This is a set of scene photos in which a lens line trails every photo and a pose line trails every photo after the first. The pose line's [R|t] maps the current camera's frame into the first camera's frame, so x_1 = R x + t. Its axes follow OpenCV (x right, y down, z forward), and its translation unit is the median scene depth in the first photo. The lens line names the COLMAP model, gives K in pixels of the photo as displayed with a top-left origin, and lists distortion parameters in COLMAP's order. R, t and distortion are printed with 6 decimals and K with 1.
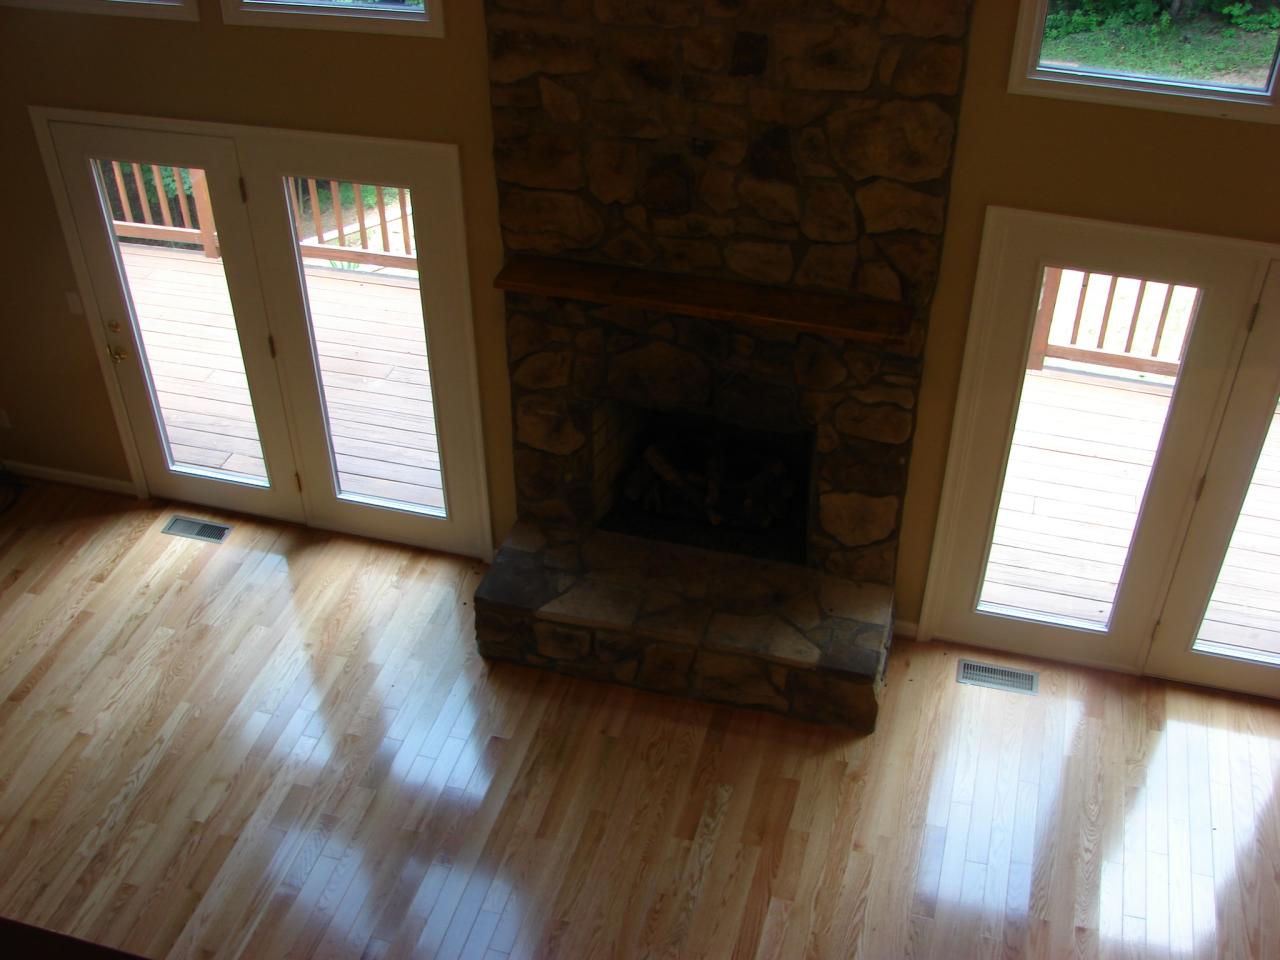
lens RADIAL K [[1365.2, 0, 639.2], [0, 1365.2, 483.8], [0, 0, 1]] dist [-0.121819, 0.000000]
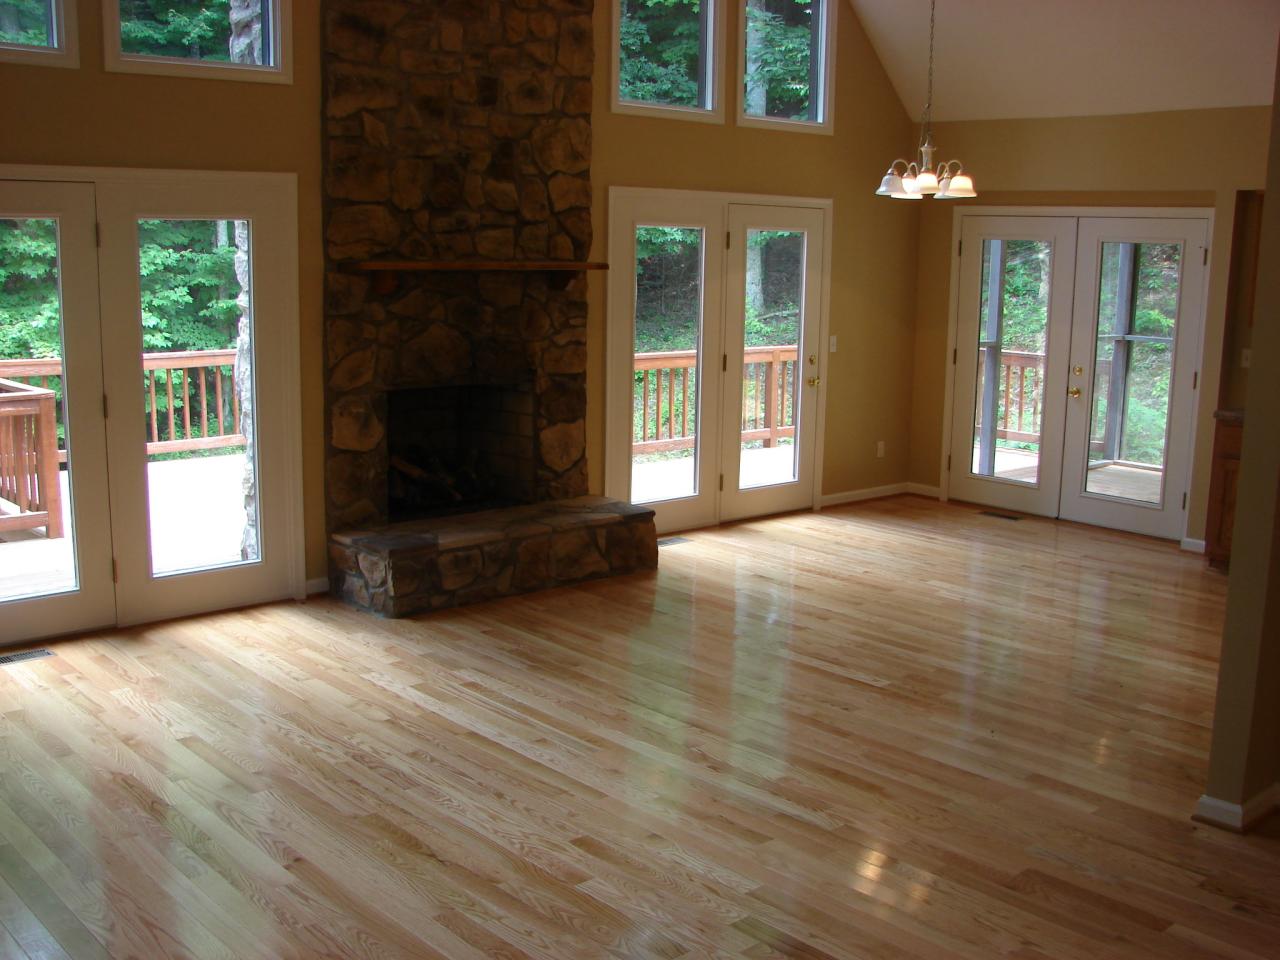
lens RADIAL K [[1365.2, 0, 635.5], [0, 1365.2, 482.6], [0, 0, 1]] dist [-0.121819, 0.000000]
pose [[0.538135, -0.131558, 0.832528, -1.082426], [0.500618, 0.844529, -0.190139, 0.404381], [-0.678080, 0.519099, 0.520330, 0.287445]]
